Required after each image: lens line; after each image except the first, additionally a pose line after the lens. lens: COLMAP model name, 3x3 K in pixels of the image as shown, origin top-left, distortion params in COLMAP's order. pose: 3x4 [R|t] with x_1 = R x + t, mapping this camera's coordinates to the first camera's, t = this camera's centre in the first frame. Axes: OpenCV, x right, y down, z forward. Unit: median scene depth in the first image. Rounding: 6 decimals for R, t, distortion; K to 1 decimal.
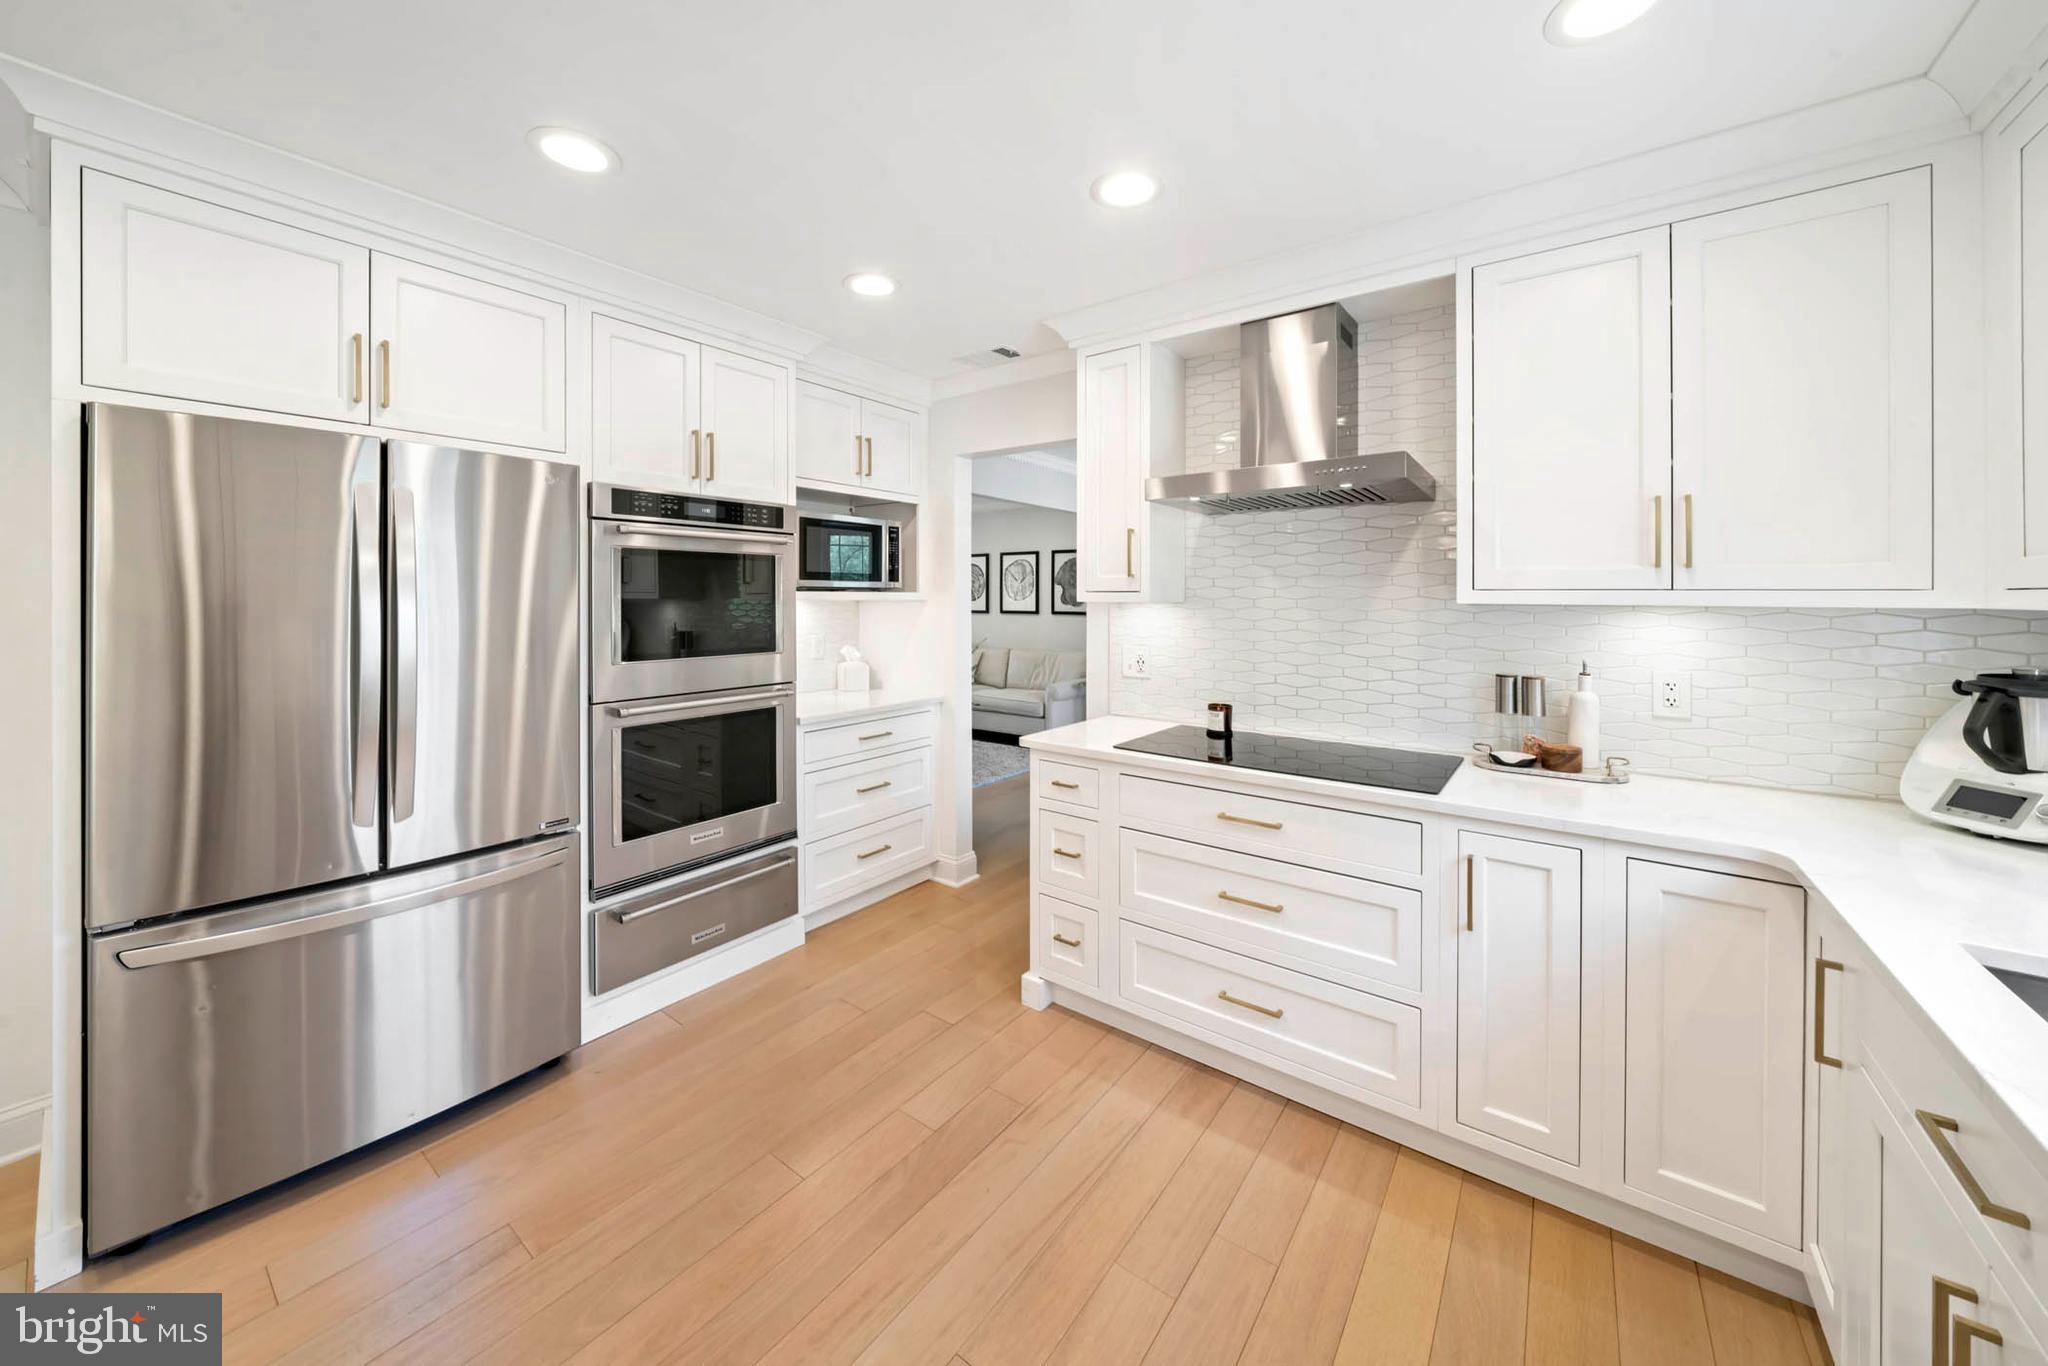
lens RADIAL K [[721.4, 0, 1042.0], [0, 721.4, 595.7], [0, 0, 1]] dist [-0.004035, -0.000232]
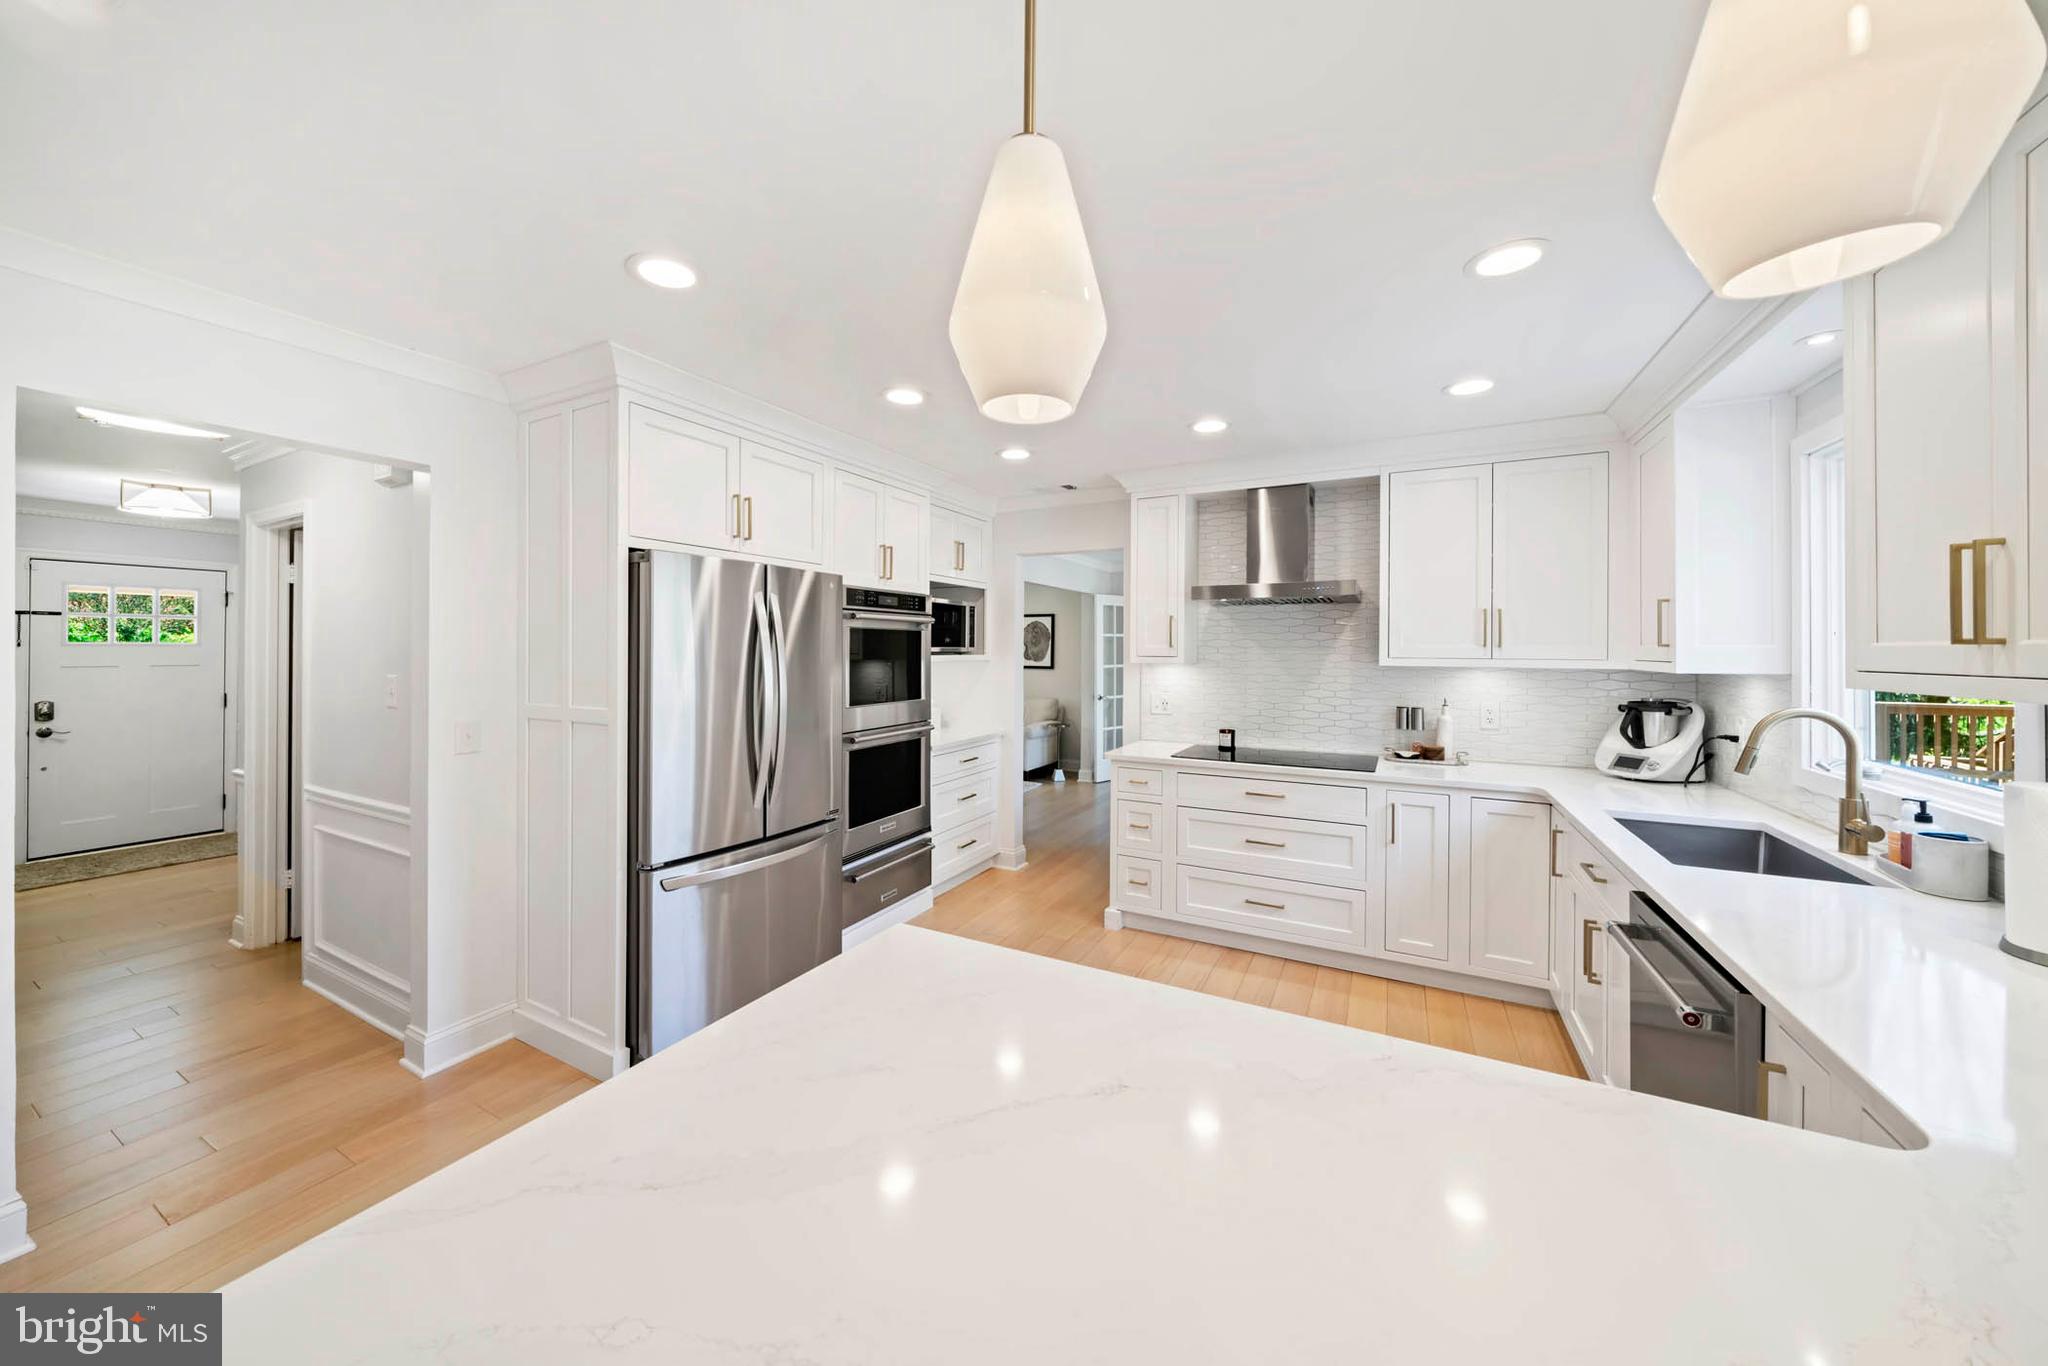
lens RADIAL K [[699.7, 0, 1027.9], [0, 699.7, 654.3], [0, 0, 1]] dist [-0.000521, -0.000048]
pose [[0.988732, -0.000453, 0.149693, -0.436246], [-0.000882, 0.999960, 0.008854, -0.026041], [-0.149691, -0.008886, 0.988693, -0.458417]]
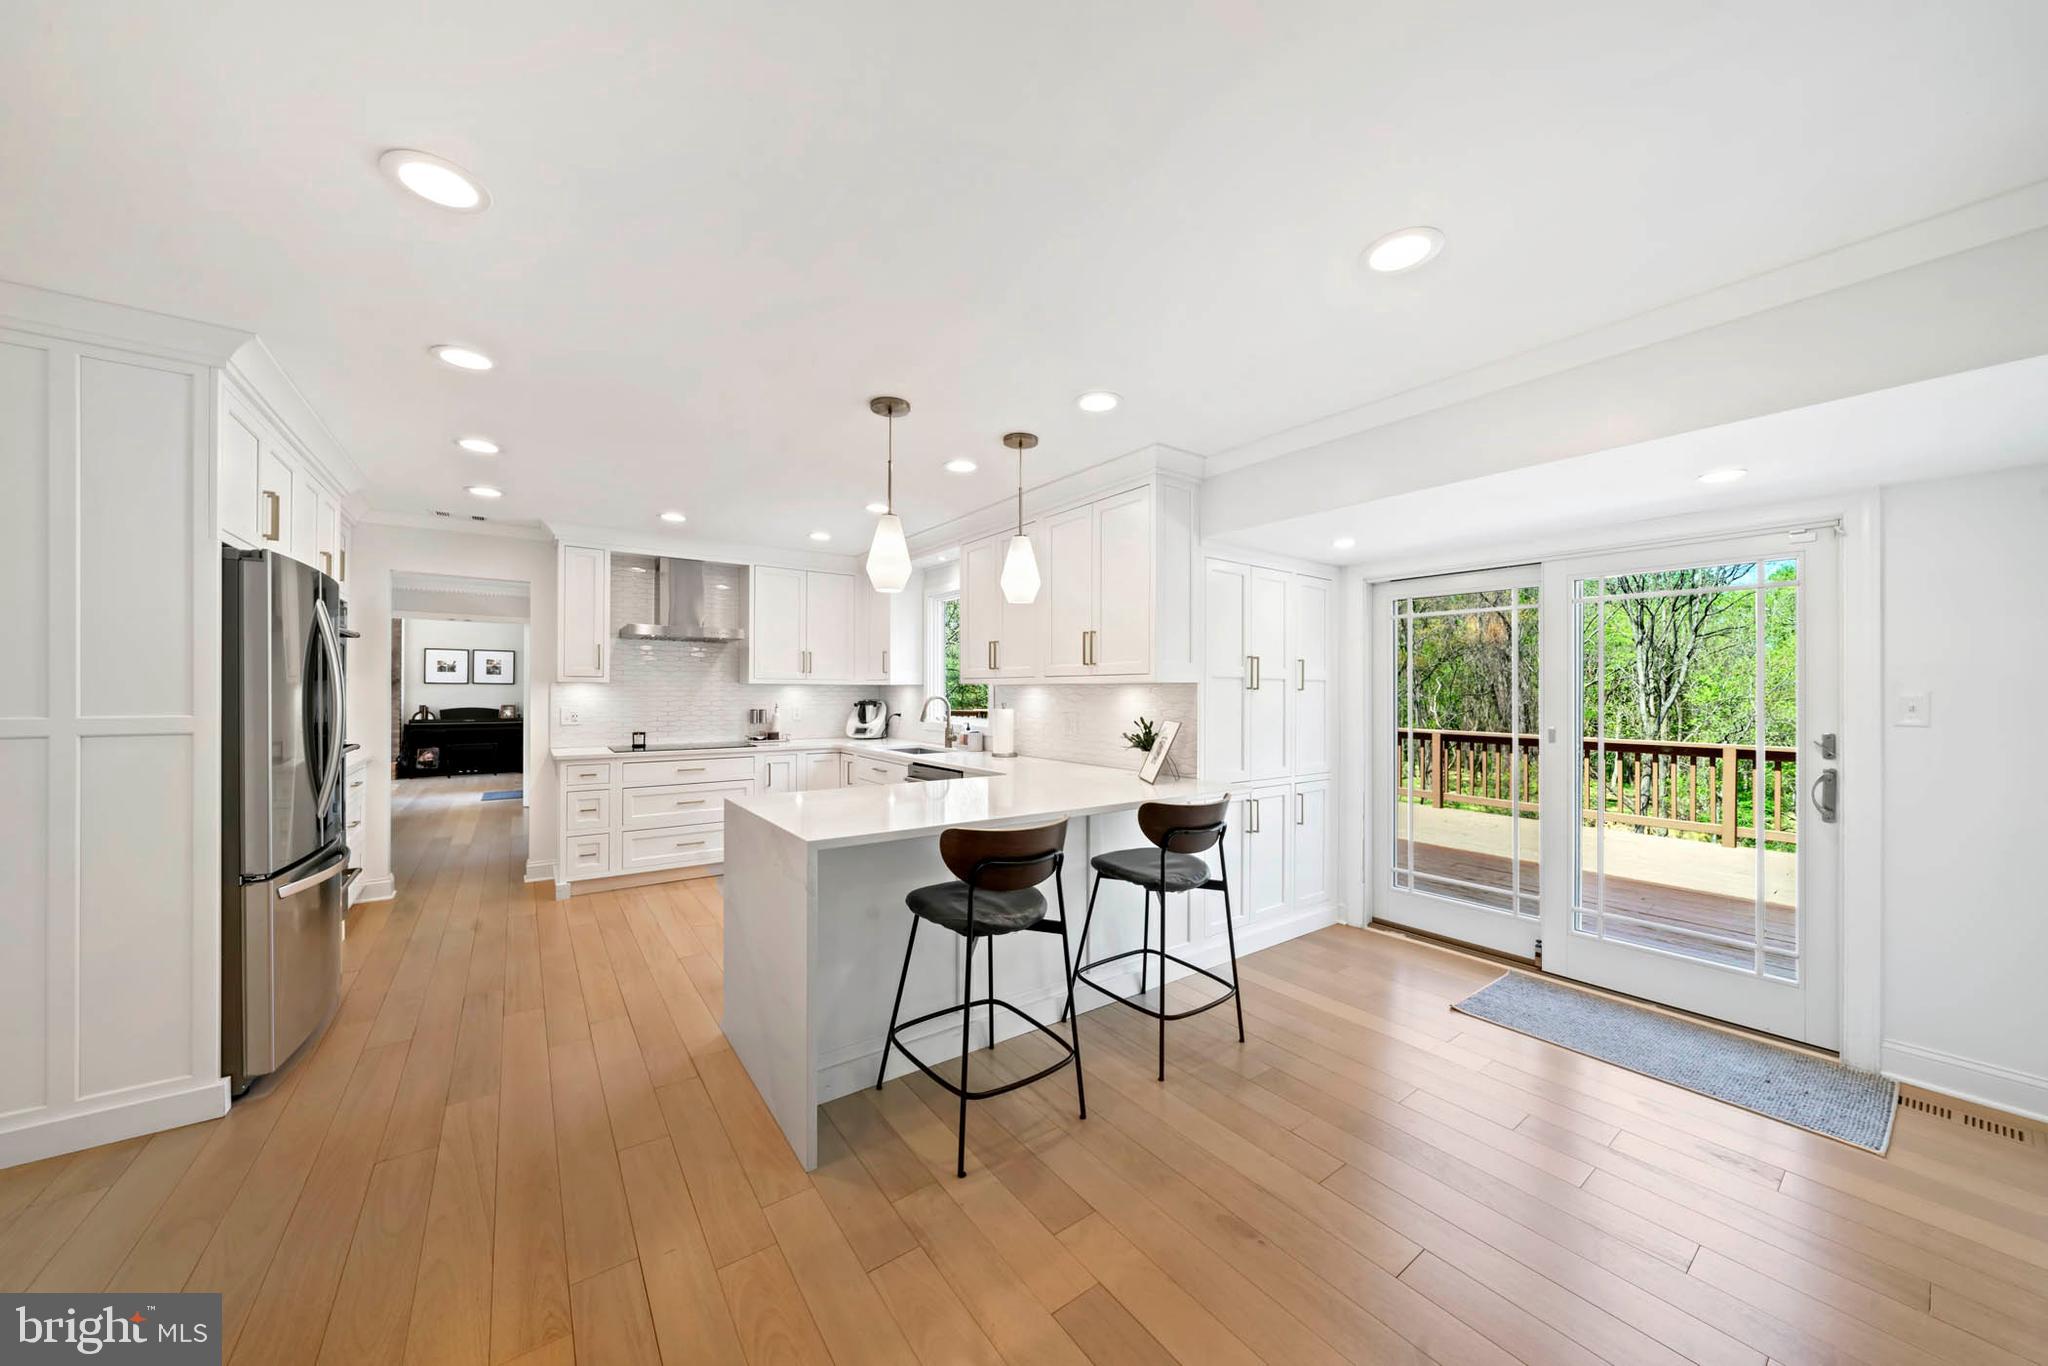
lens RADIAL K [[690.4, 0, 994.4], [0, 690.4, 693.7], [0, 0, 1]] dist [0.000217, 0.000017]
pose [[0.328854, -0.005149, 0.944367, -1.398868], [-0.006345, 0.999951, 0.007662, 0.020989], [-0.944360, -0.008511, 0.328805, -0.666207]]
